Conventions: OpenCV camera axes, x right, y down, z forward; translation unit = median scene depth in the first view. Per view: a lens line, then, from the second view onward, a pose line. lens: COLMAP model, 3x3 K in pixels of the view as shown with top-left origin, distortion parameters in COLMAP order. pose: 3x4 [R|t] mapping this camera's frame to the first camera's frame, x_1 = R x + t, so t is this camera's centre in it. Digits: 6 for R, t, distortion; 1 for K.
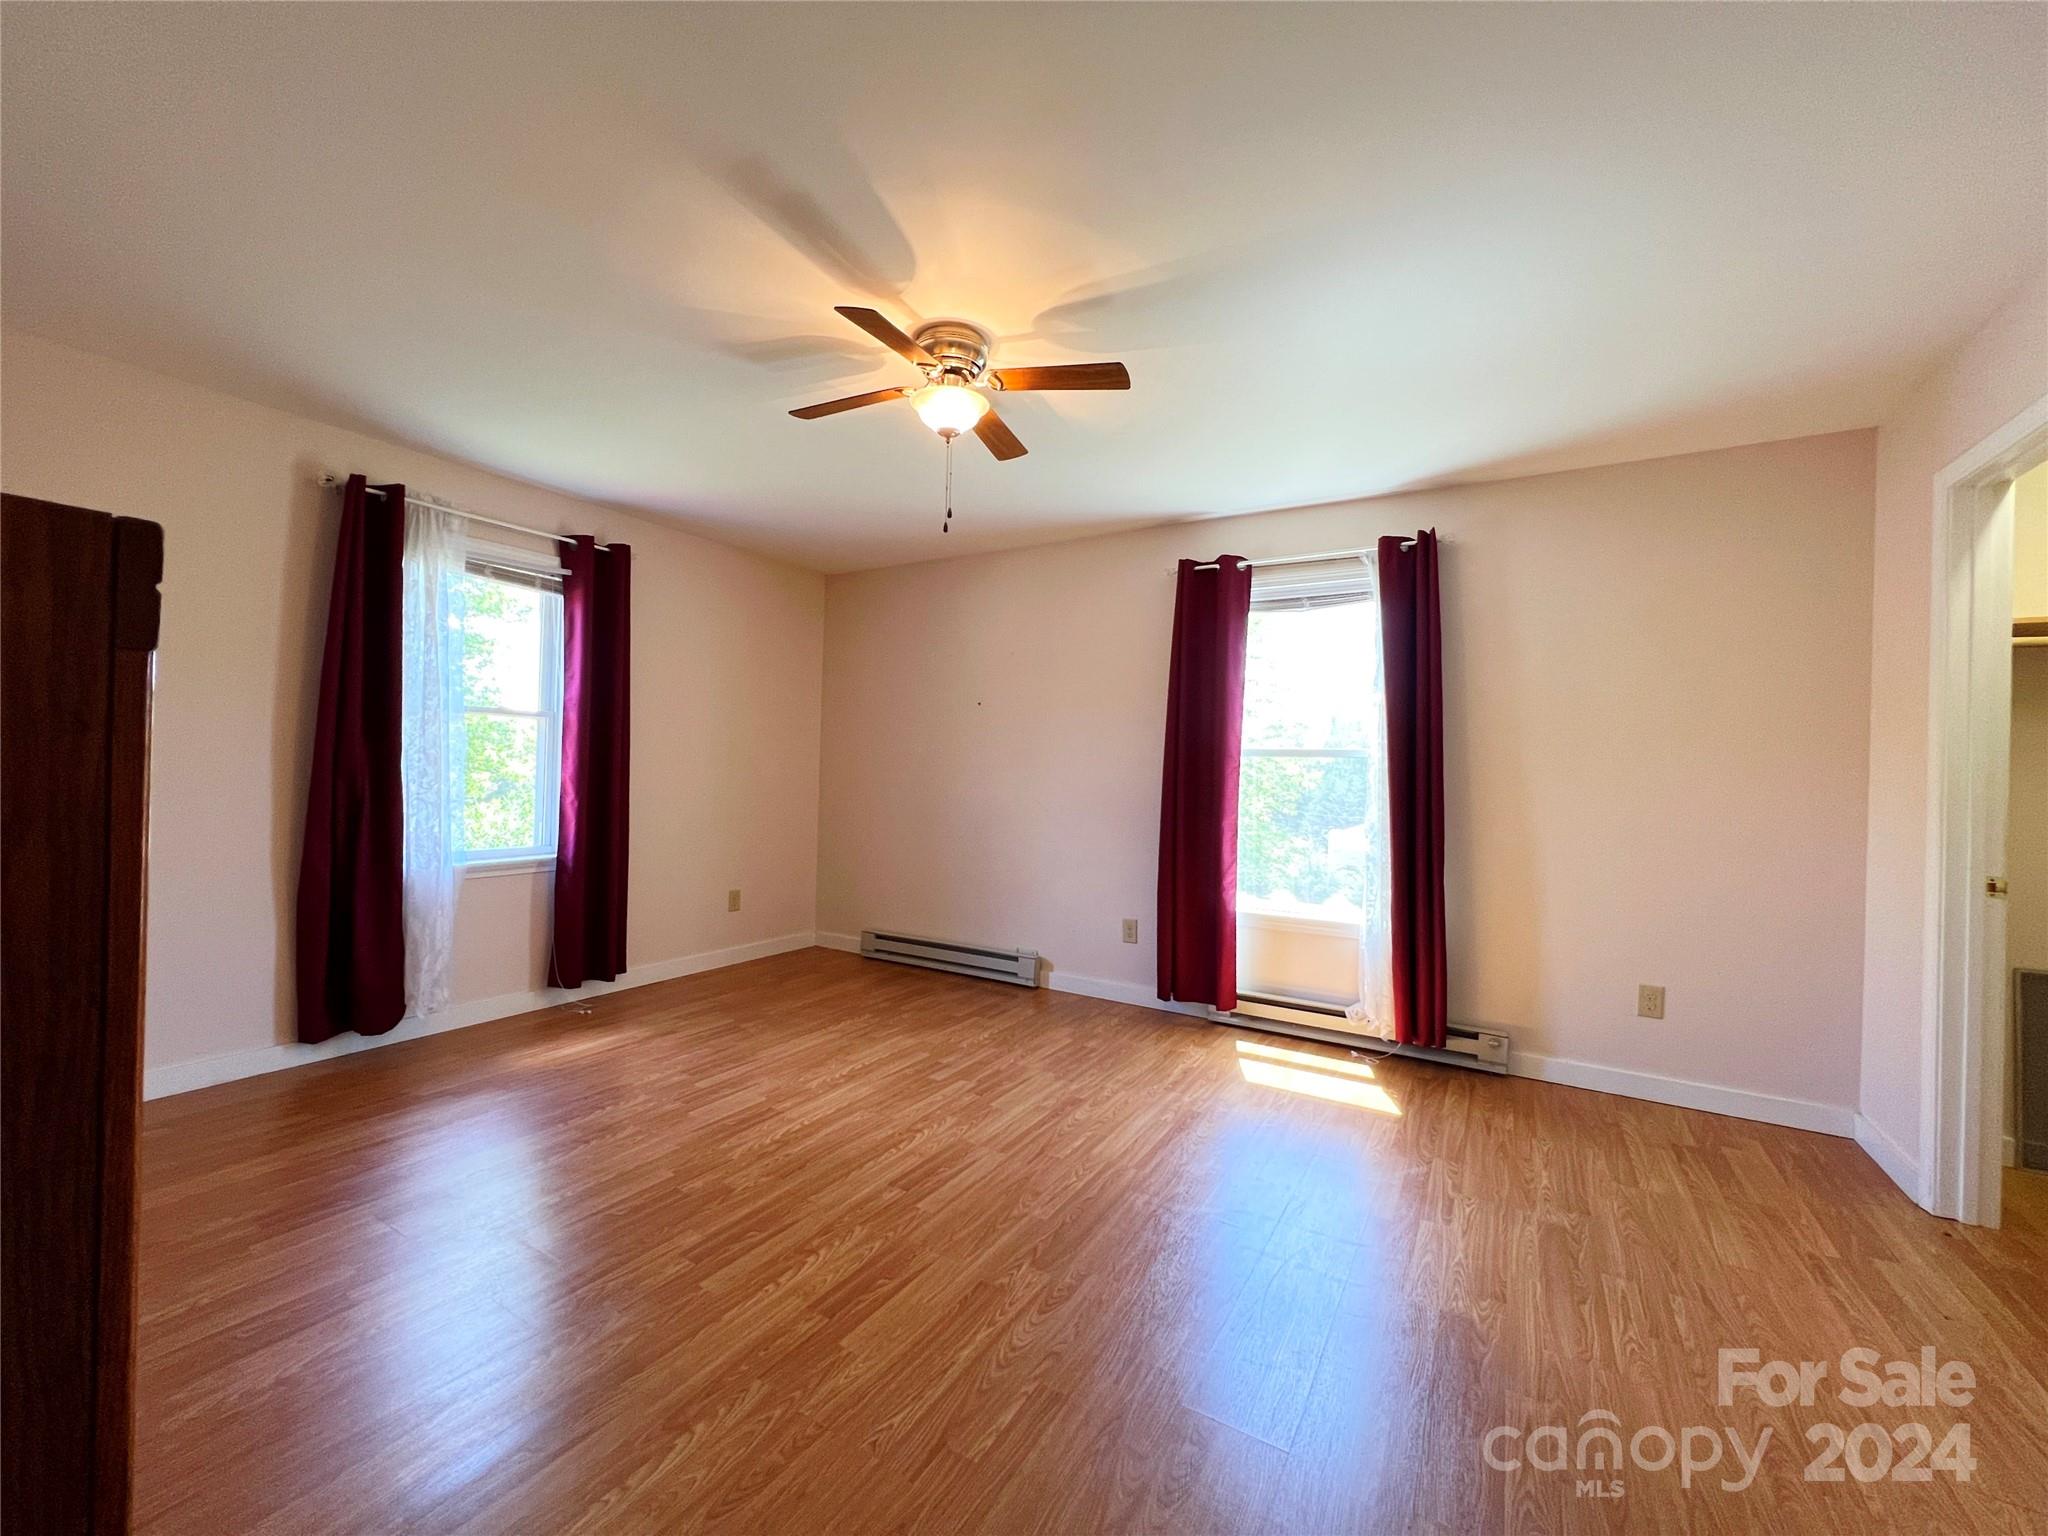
lens RADIAL K [[826.5, 0, 1021.9], [0, 826.5, 765.3], [0, 0, 1]] dist [-0.000237, -0.000427]
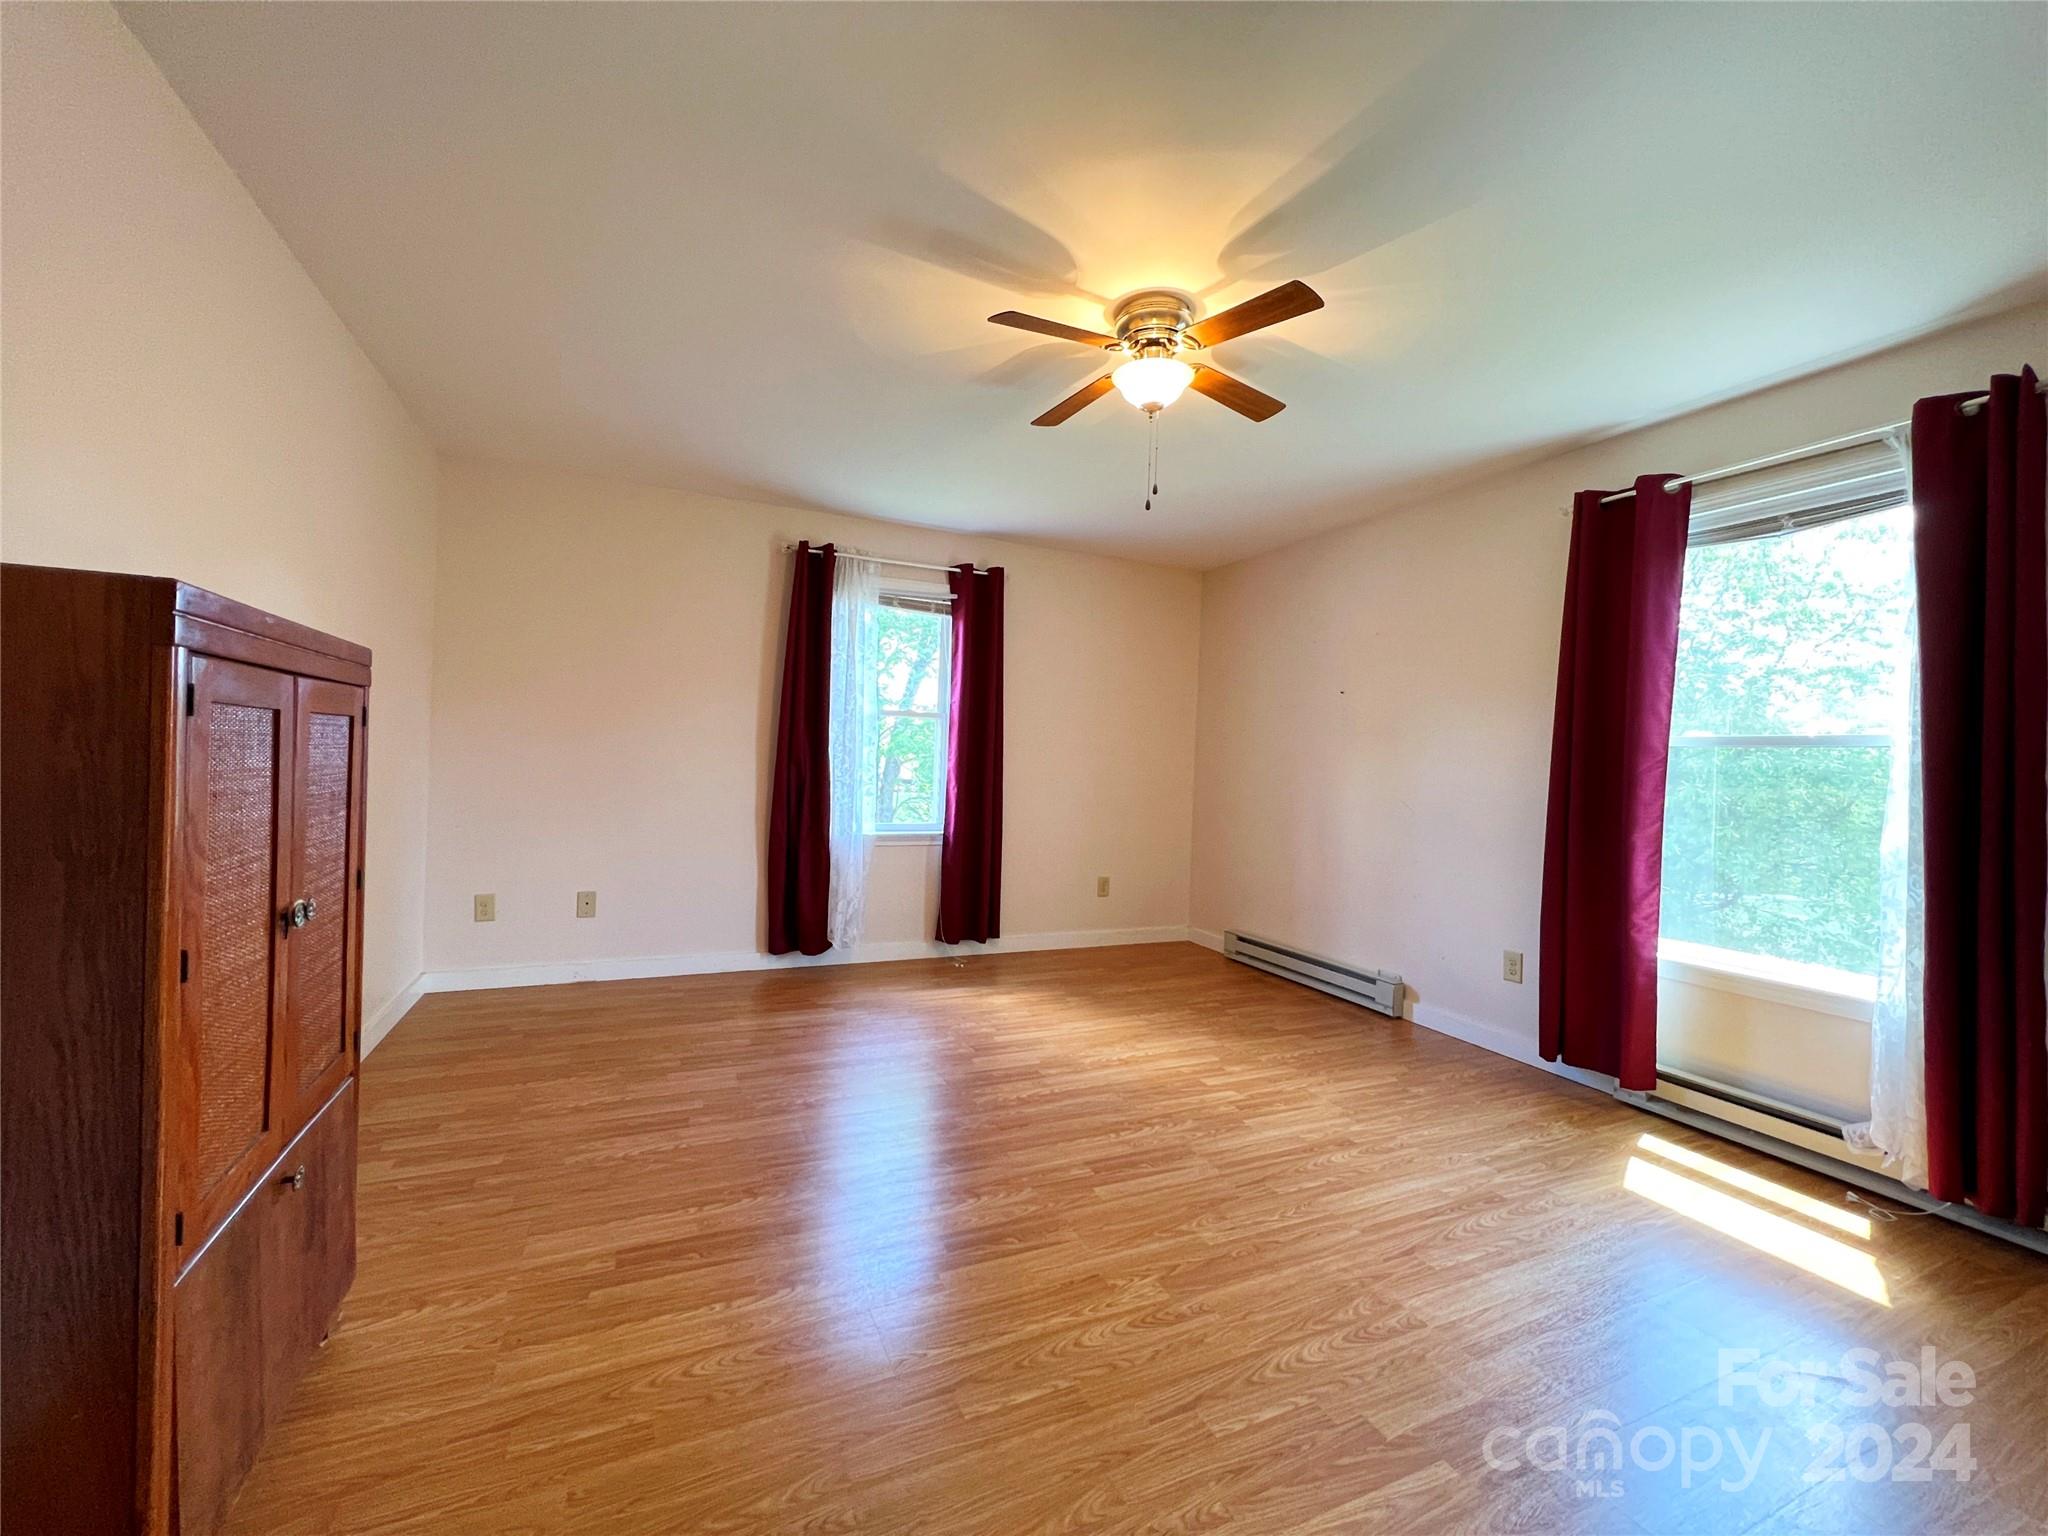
lens RADIAL K [[826.5, 0, 1019.9], [0, 826.5, 766.6], [0, 0, 1]] dist [-0.000237, -0.000427]
pose [[0.820440, 0.007690, -0.571681, 0.229926], [-0.011944, 0.999922, -0.003689, 0.017522], [0.571608, 0.009855, 0.820467, 0.078355]]
